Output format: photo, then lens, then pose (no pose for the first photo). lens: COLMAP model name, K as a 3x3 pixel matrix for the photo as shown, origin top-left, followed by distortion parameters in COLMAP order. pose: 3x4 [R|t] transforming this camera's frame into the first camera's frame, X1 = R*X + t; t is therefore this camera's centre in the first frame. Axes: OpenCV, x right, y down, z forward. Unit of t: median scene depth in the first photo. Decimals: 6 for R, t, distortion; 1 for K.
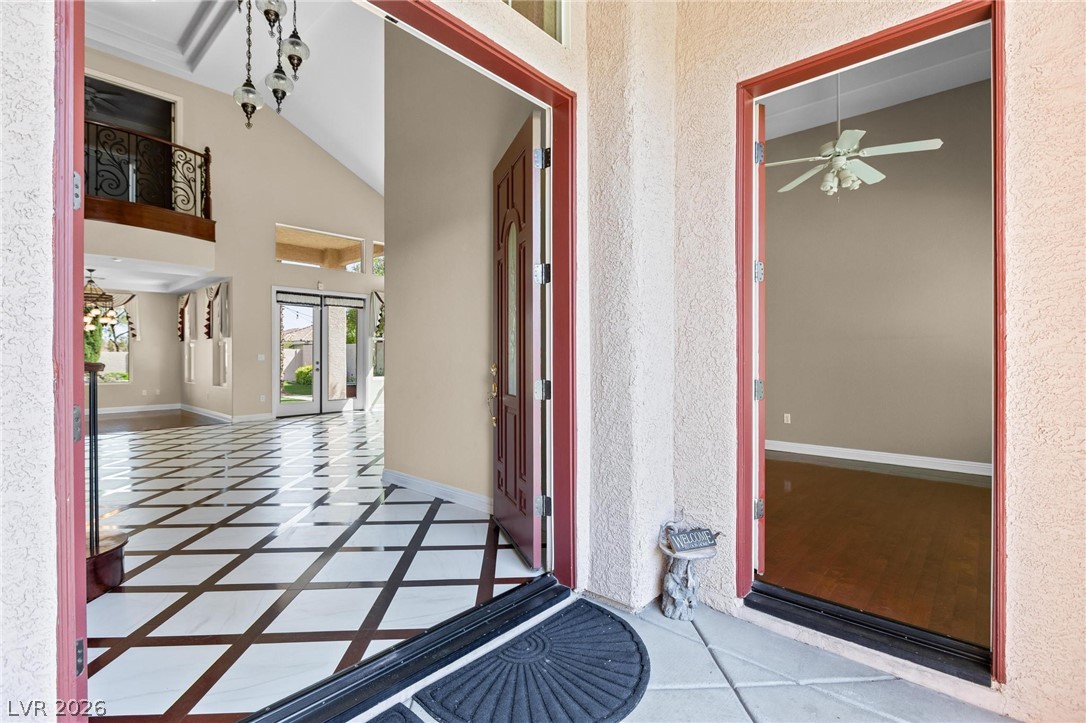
lens RADIAL K [[497.1, 0, 543.6], [0, 497.1, 353.3], [0, 0, 1]] dist [-0.002480, -0.000658]
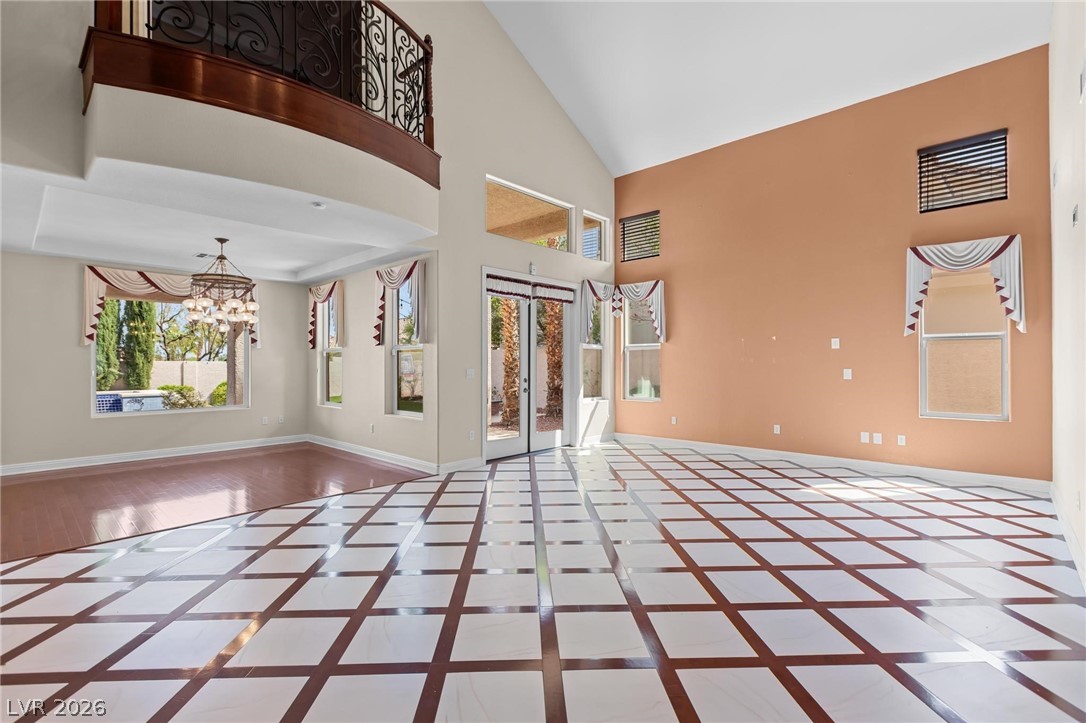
lens RADIAL K [[489.4, 0, 537.2], [0, 489.4, 358.9], [0, 0, 1]] dist [-0.000003, 0.000581]
pose [[0.999873, 0.001114, -0.015895, -0.431435], [-0.001168, 0.999994, -0.003399, -0.008214], [0.015891, 0.003417, 0.999868, 0.319115]]
